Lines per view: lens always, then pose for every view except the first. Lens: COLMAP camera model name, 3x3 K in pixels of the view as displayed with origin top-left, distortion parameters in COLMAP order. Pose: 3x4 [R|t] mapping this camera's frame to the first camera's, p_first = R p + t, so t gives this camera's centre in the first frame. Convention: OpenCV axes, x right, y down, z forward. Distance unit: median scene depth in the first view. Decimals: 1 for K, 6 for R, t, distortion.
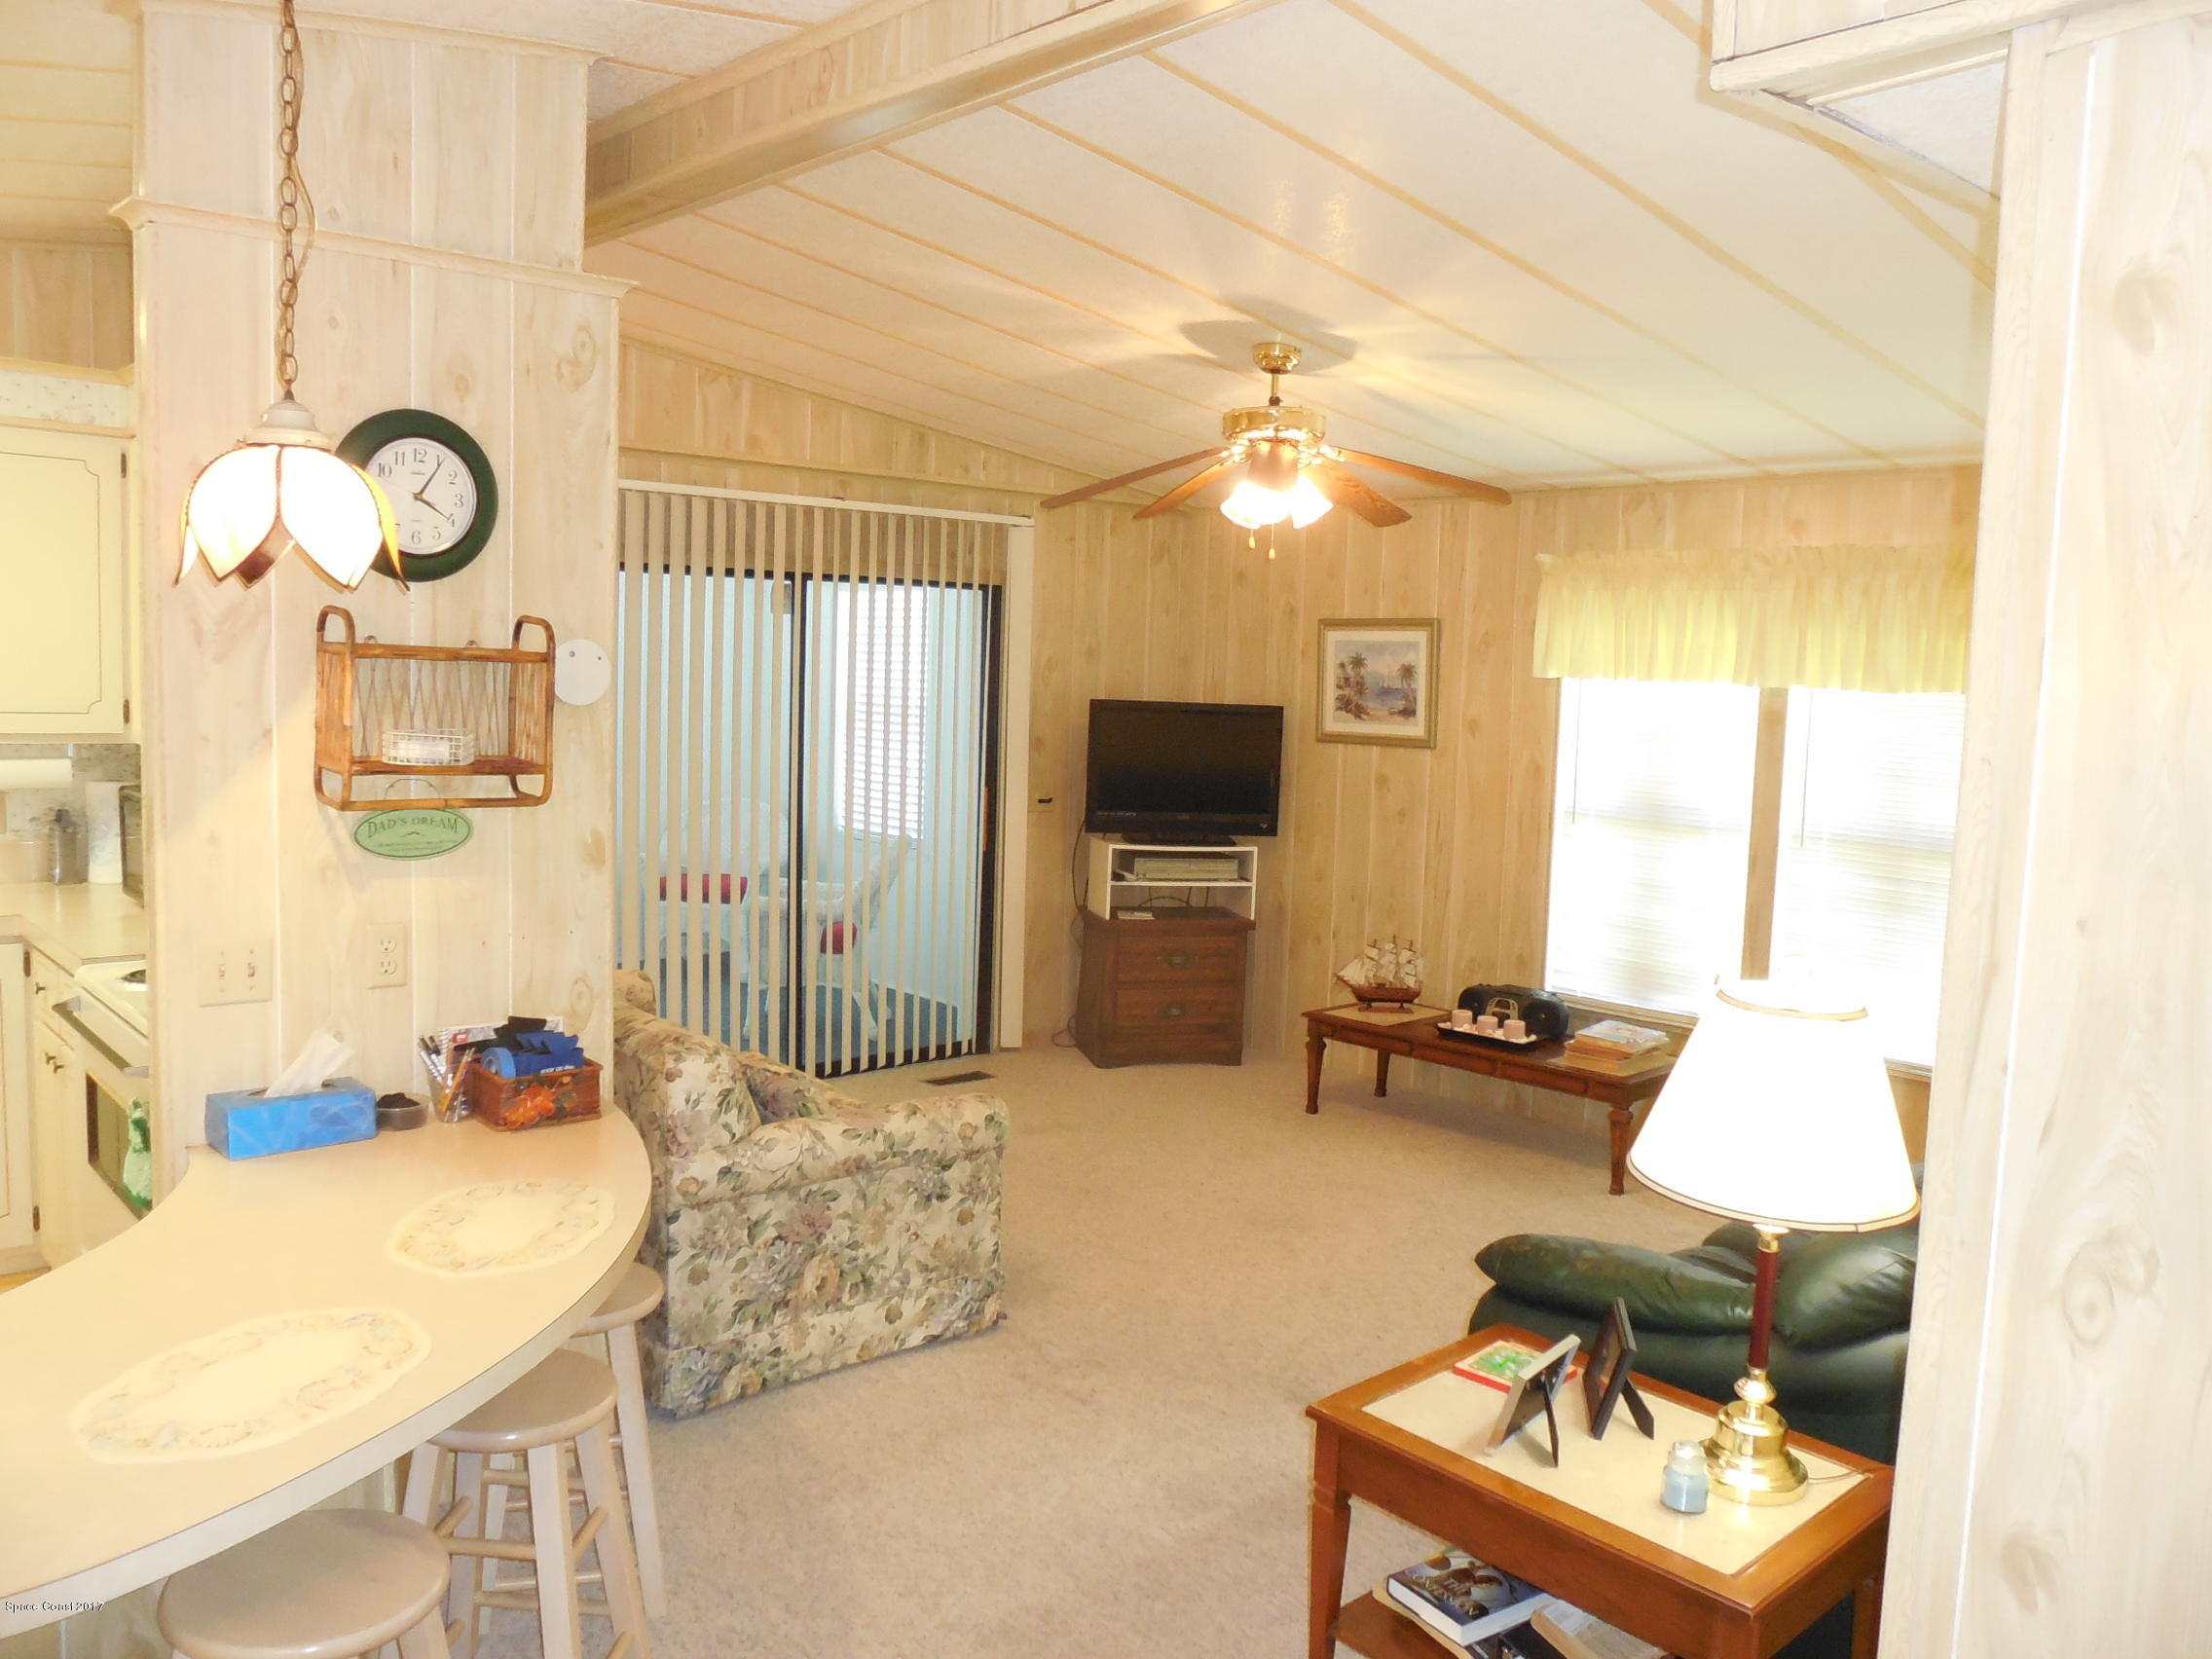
lens RADIAL K [[1697.0, 0, 1113.8], [0, 1697.0, 837.2], [0, 0, 1]] dist [-0.071937, 0.051094]
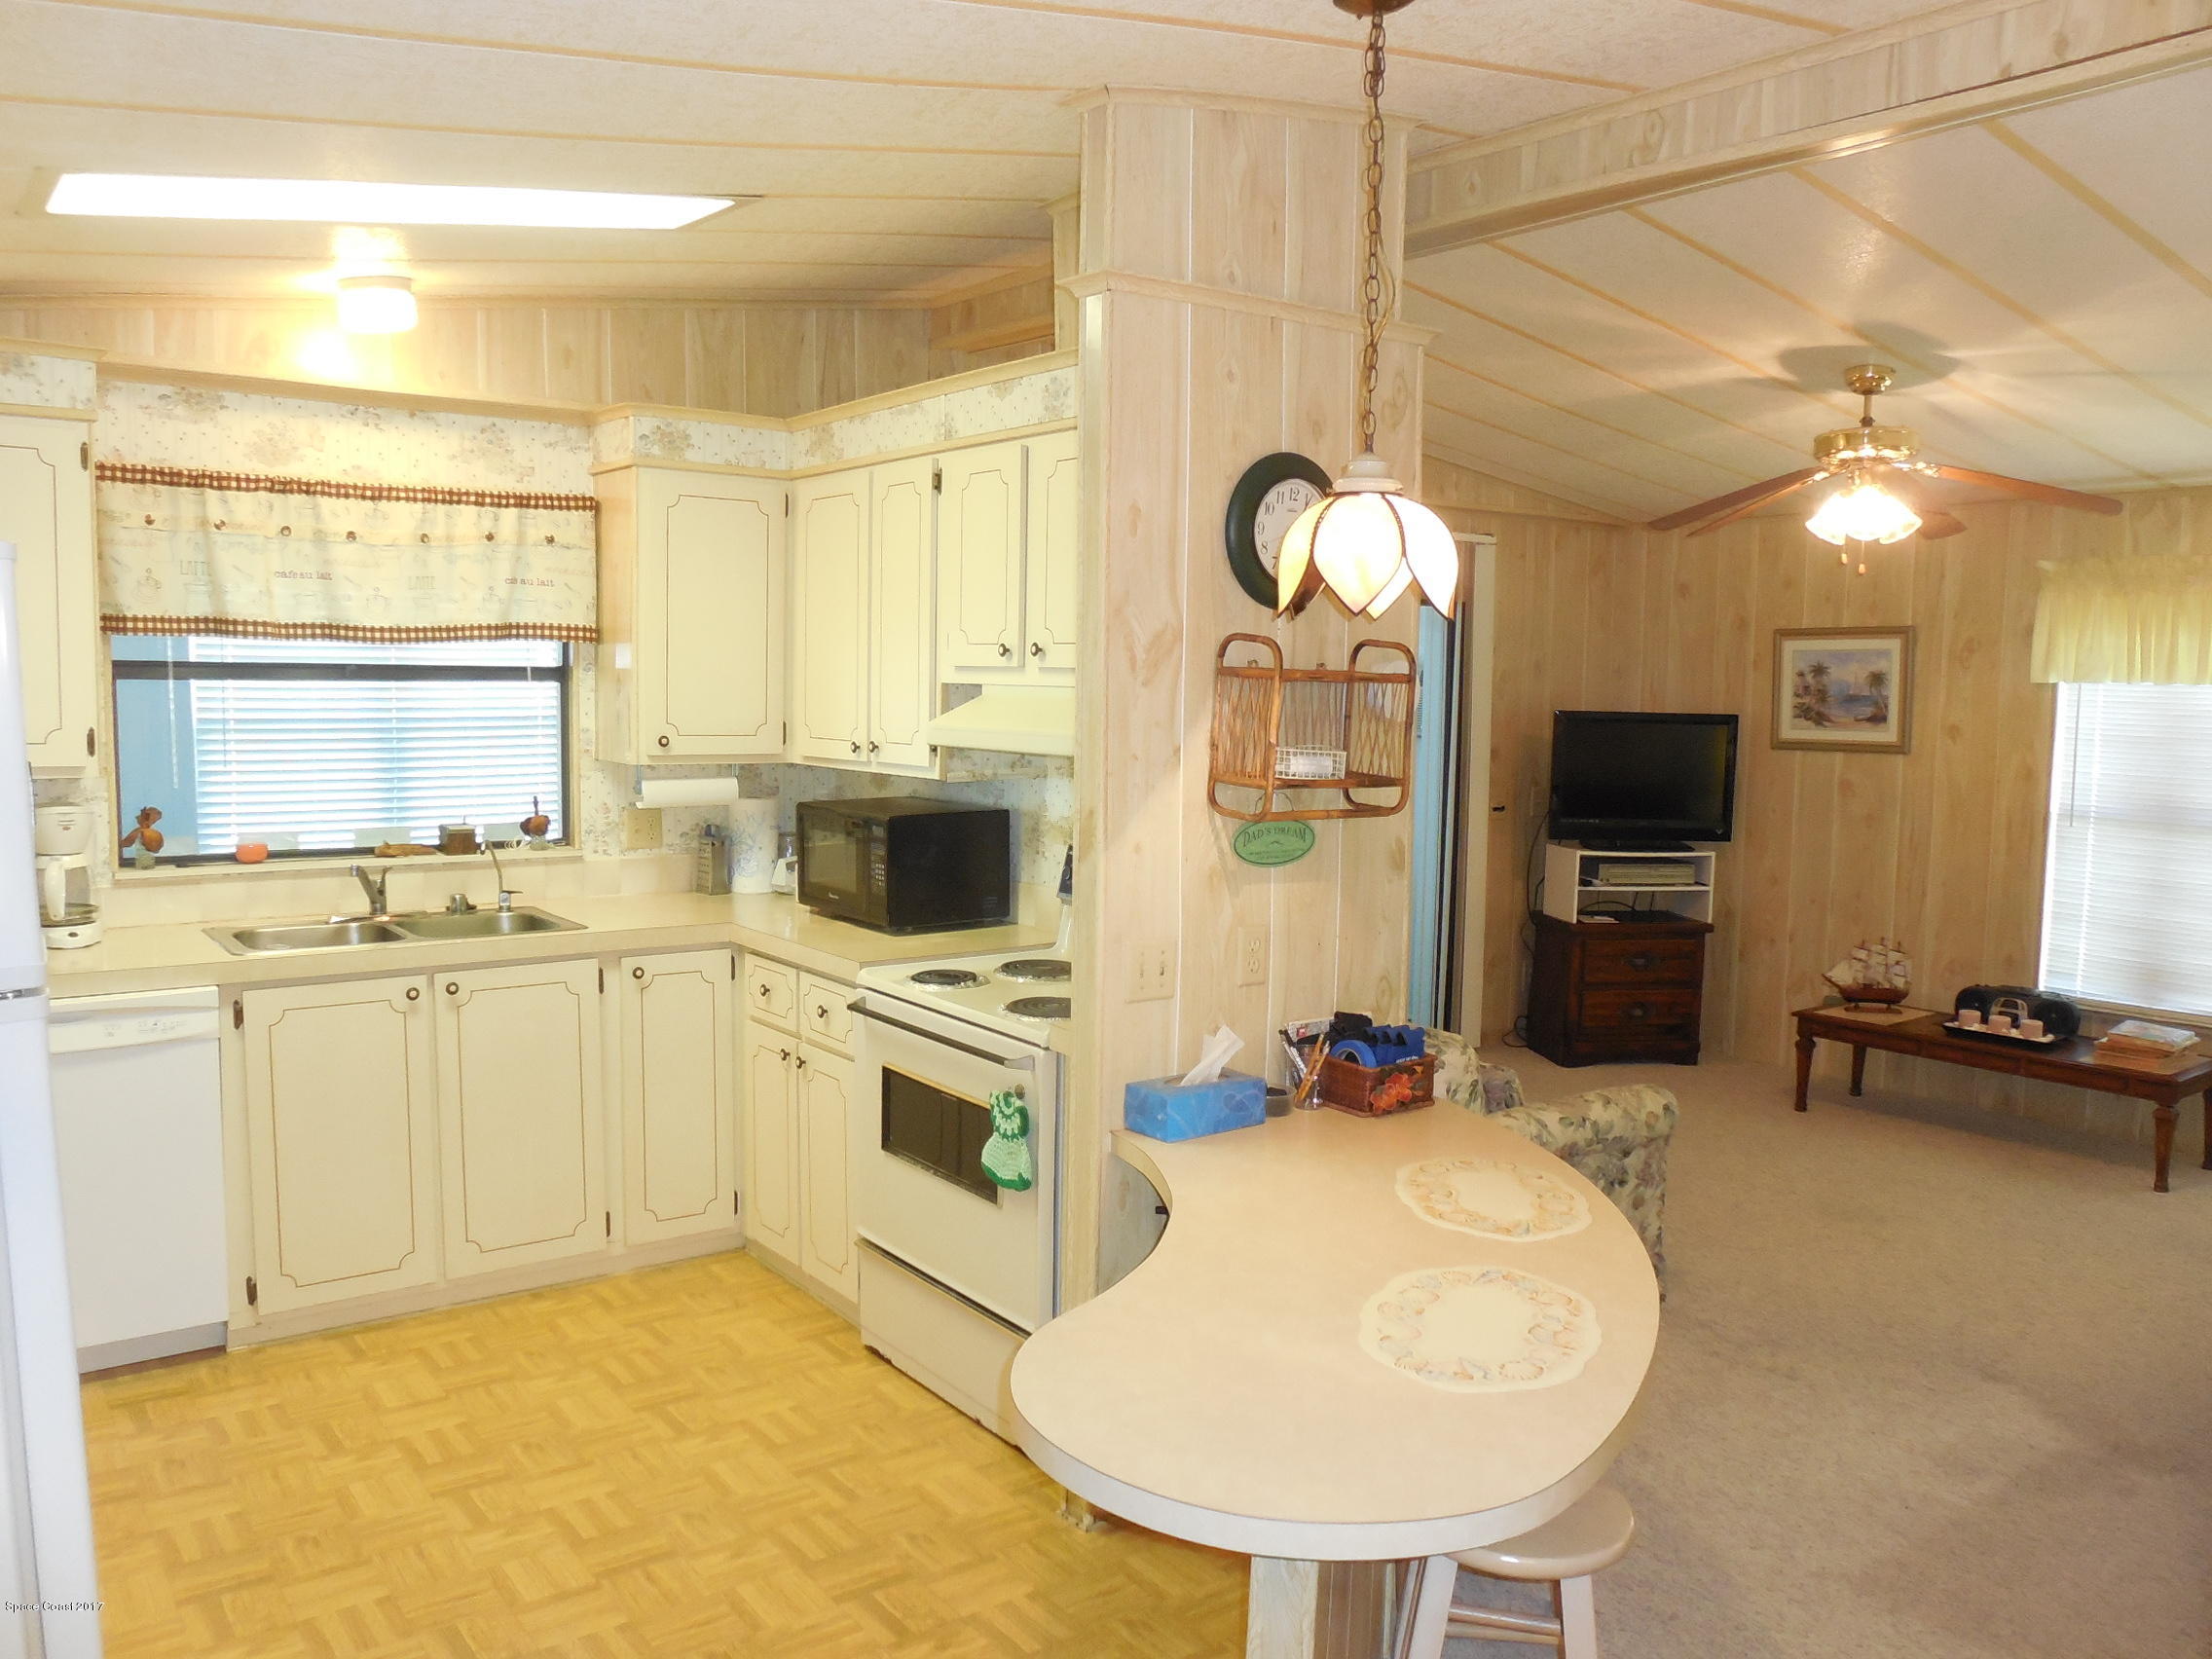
lens RADIAL K [[1697.0, 0, 1106.9], [0, 1697.0, 840.2], [0, 0, 1]] dist [-0.071937, 0.051094]
pose [[0.995373, -0.008409, -0.095720, -0.274482], [0.007996, 0.999957, -0.004694, 0.000476], [0.095755, 0.003907, 0.995397, -0.066674]]
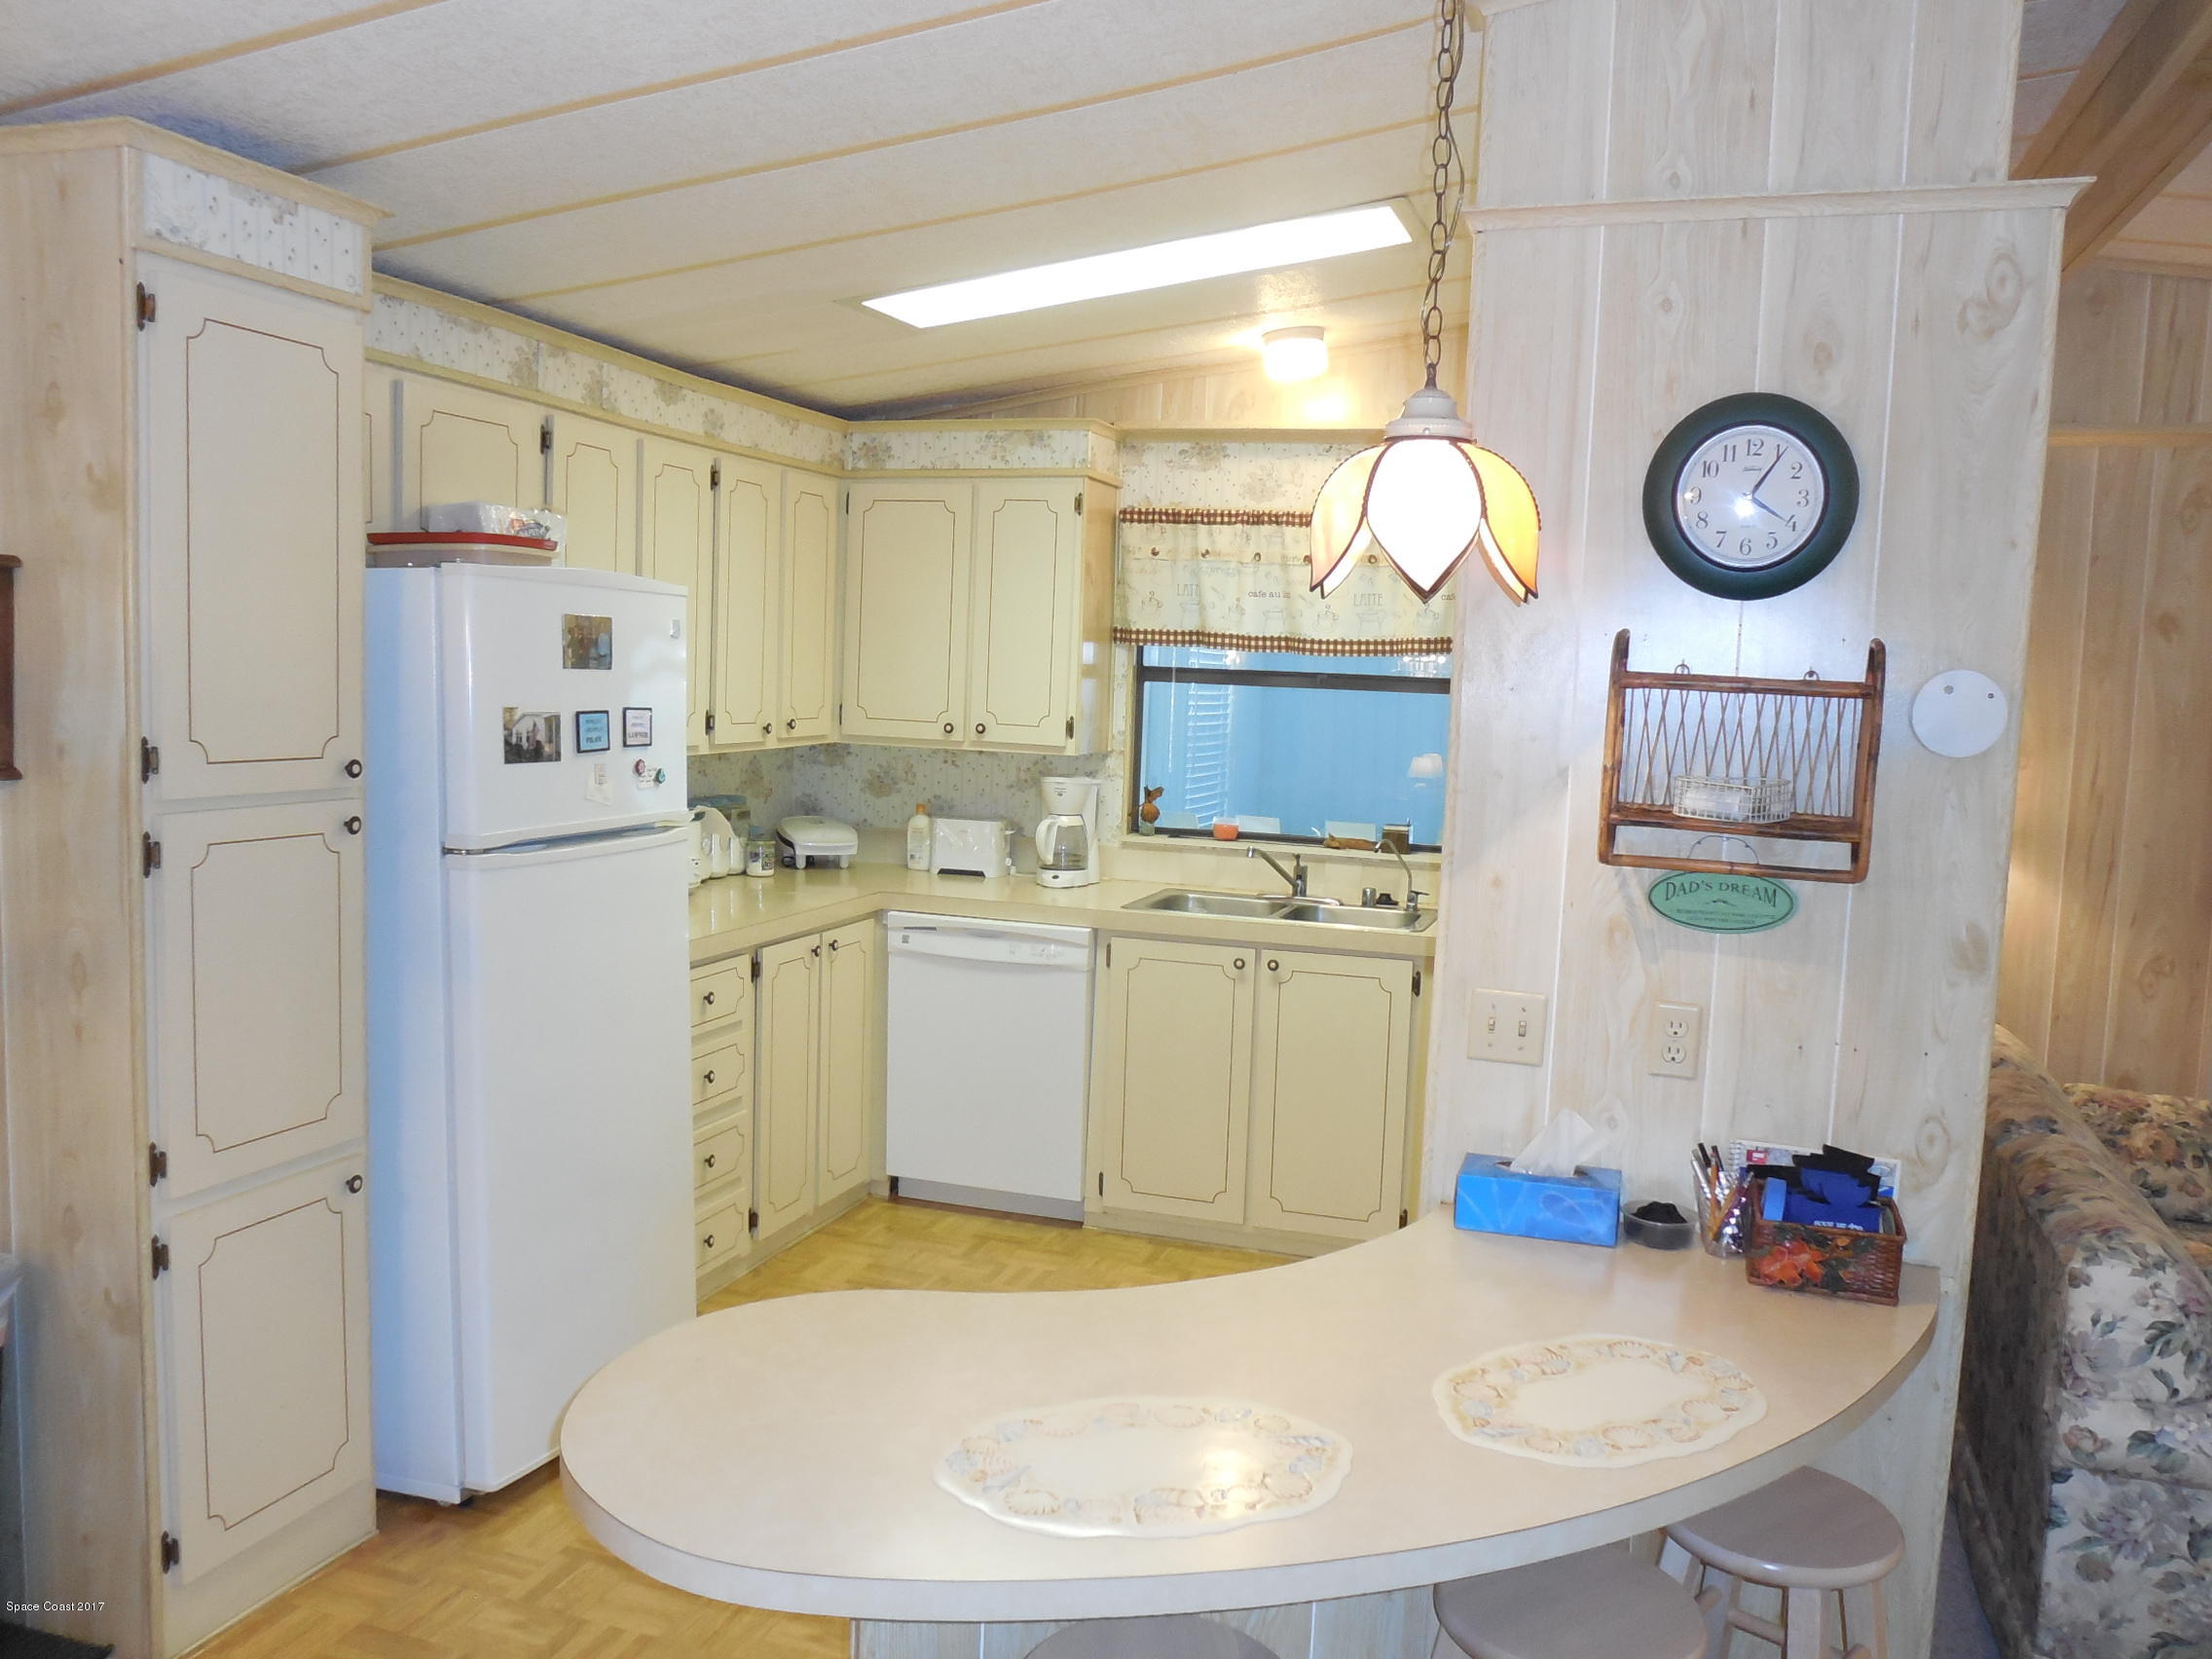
lens RADIAL K [[1697.0, 0, 1110.3], [0, 1697.0, 838.3], [0, 0, 1]] dist [-0.071937, 0.051094]
pose [[0.485845, 0.070904, -0.871164, 0.105675], [-0.106346, 0.994095, 0.021601, -0.012585], [0.867551, 0.082150, 0.490516, 0.211425]]
